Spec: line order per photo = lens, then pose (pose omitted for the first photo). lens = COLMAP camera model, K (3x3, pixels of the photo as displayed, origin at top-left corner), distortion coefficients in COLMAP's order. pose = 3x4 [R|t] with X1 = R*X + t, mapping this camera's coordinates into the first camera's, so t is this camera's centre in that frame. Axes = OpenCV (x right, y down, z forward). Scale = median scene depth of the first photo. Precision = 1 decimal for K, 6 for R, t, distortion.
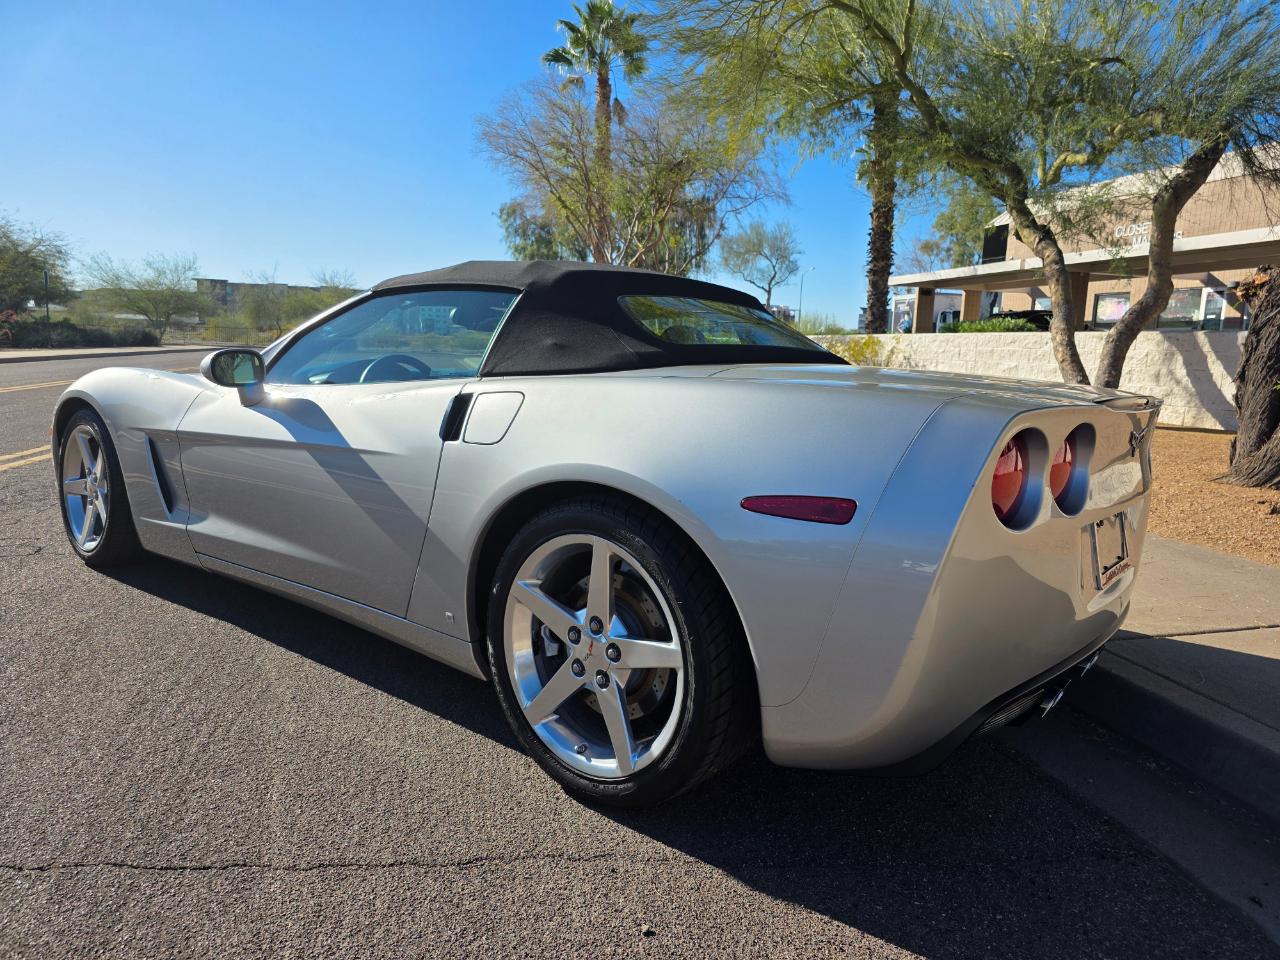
lens RADIAL K [[871.1, 0, 644.5], [0, 871.1, 469.9], [0, 0, 1]] dist [0.052365, -0.046155]
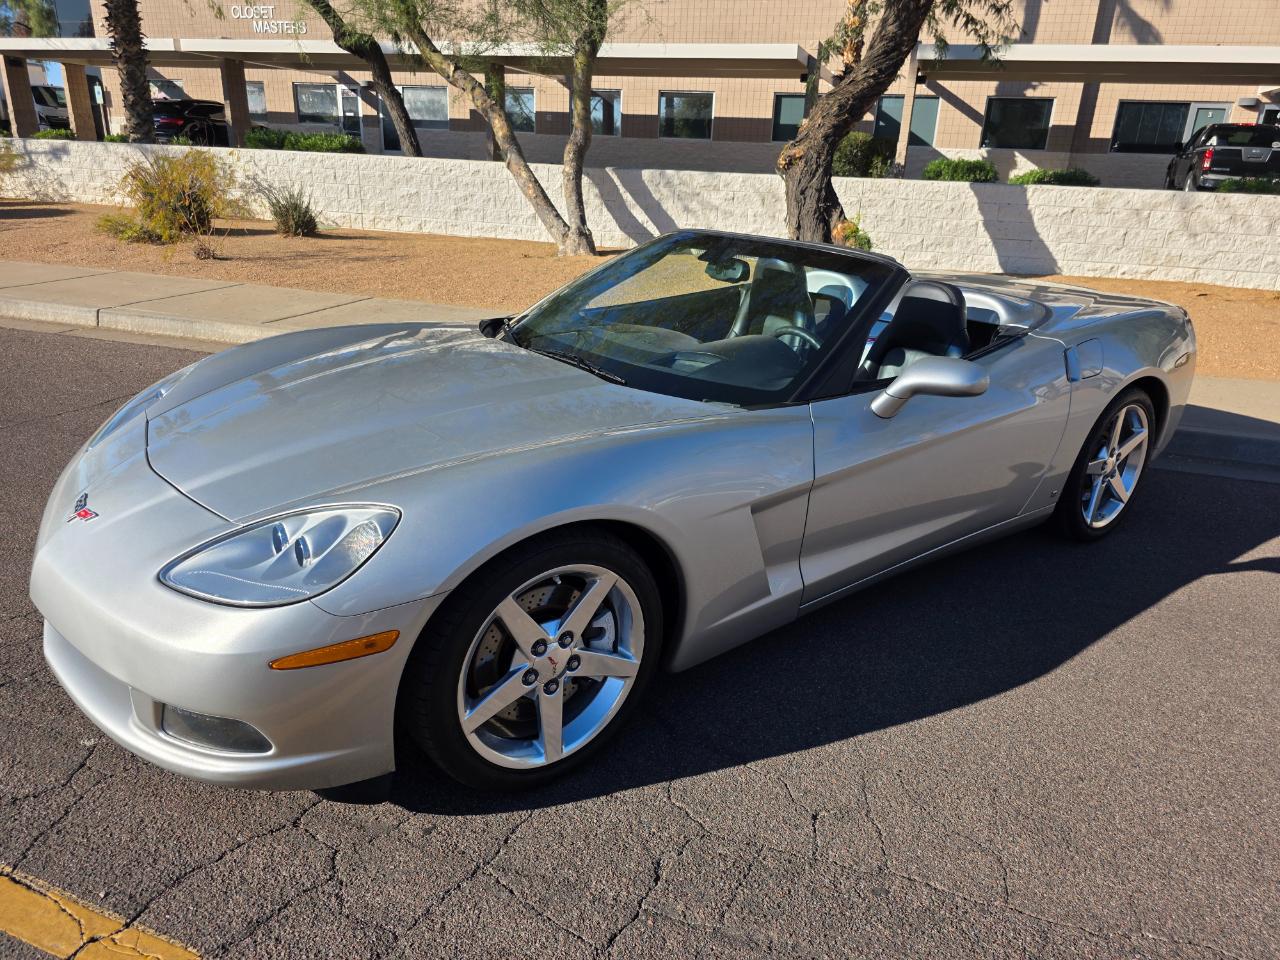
lens RADIAL K [[871.1, 0, 644.8], [0, 871.1, 481.2], [0, 0, 1]] dist [0.052365, -0.046155]
pose [[0.521795, -0.305654, 0.796433, -0.167118], [0.097329, 0.948841, 0.300379, -0.036230], [-0.847500, -0.079220, 0.524850, 0.092216]]
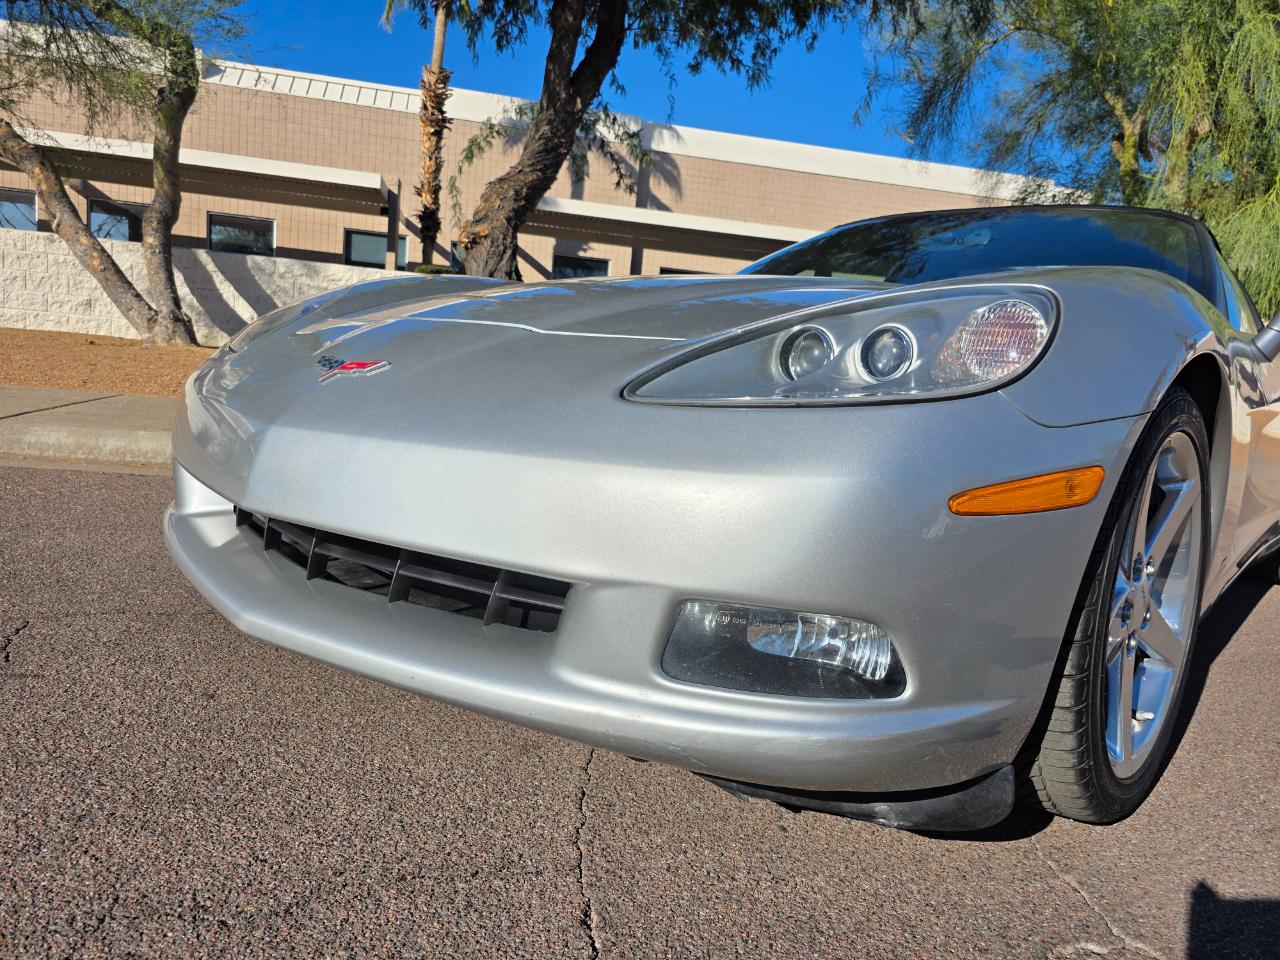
lens RADIAL K [[871.1, 0, 636.8], [0, 871.1, 475.6], [0, 0, 1]] dist [0.052365, -0.046155]
pose [[0.048580, -0.162907, 0.985445, -0.132403], [0.052510, 0.985662, 0.160354, -0.013363], [-0.997438, 0.043956, 0.056437, 0.161225]]
